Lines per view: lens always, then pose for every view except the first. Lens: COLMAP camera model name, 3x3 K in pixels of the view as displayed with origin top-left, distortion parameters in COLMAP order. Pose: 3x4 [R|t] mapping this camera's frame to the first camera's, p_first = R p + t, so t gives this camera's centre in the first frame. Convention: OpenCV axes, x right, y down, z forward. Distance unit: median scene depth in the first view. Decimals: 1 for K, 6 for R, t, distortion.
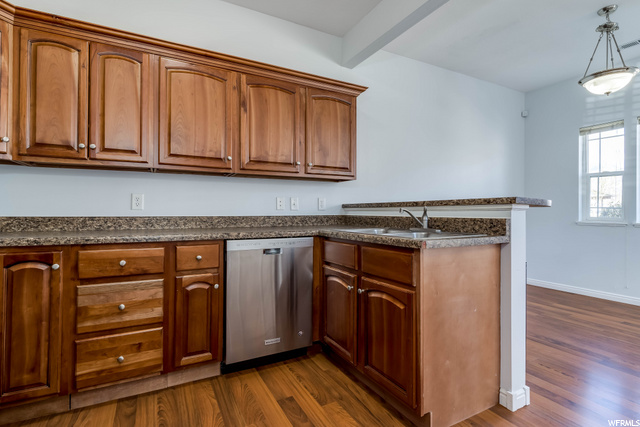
lens RADIAL K [[312.8, 0, 320.0], [0, 312.8, 213.5], [0, 0, 1]] dist [0.001558, 0.000297]
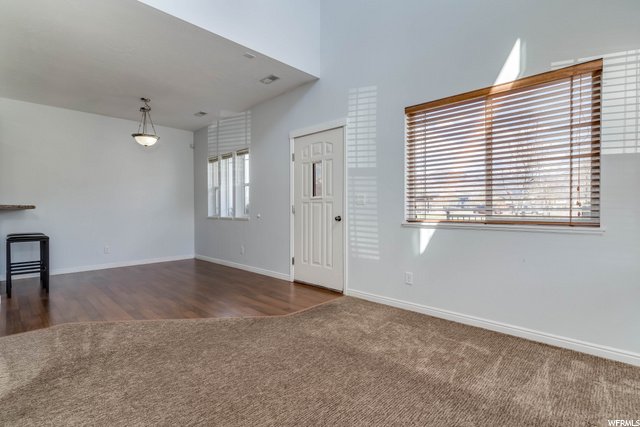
lens RADIAL K [[307.0, 0, 320.0], [0, 307.0, 213.5], [0, 0, 1]] dist [0.002393, 0.000244]
pose [[0.953717, -0.012246, 0.300456, 1.527811], [0.015090, 0.999861, -0.007148, 0.042578], [-0.300326, 0.011351, 0.953769, -1.102756]]
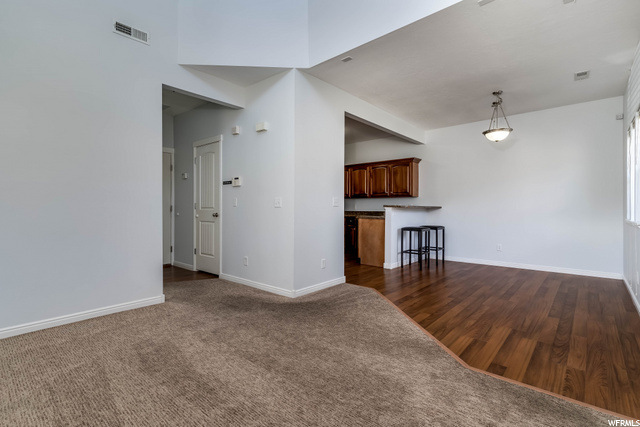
lens RADIAL K [[294.5, 0, 302.0], [0, 294.5, 216.3], [0, 0, 1]] dist [-0.055867, 0.011861]
pose [[0.290409, 0.023676, -0.956610, 2.393332], [-0.010651, 0.999712, 0.021509, 0.008756], [0.956843, 0.003942, 0.290578, -0.541121]]
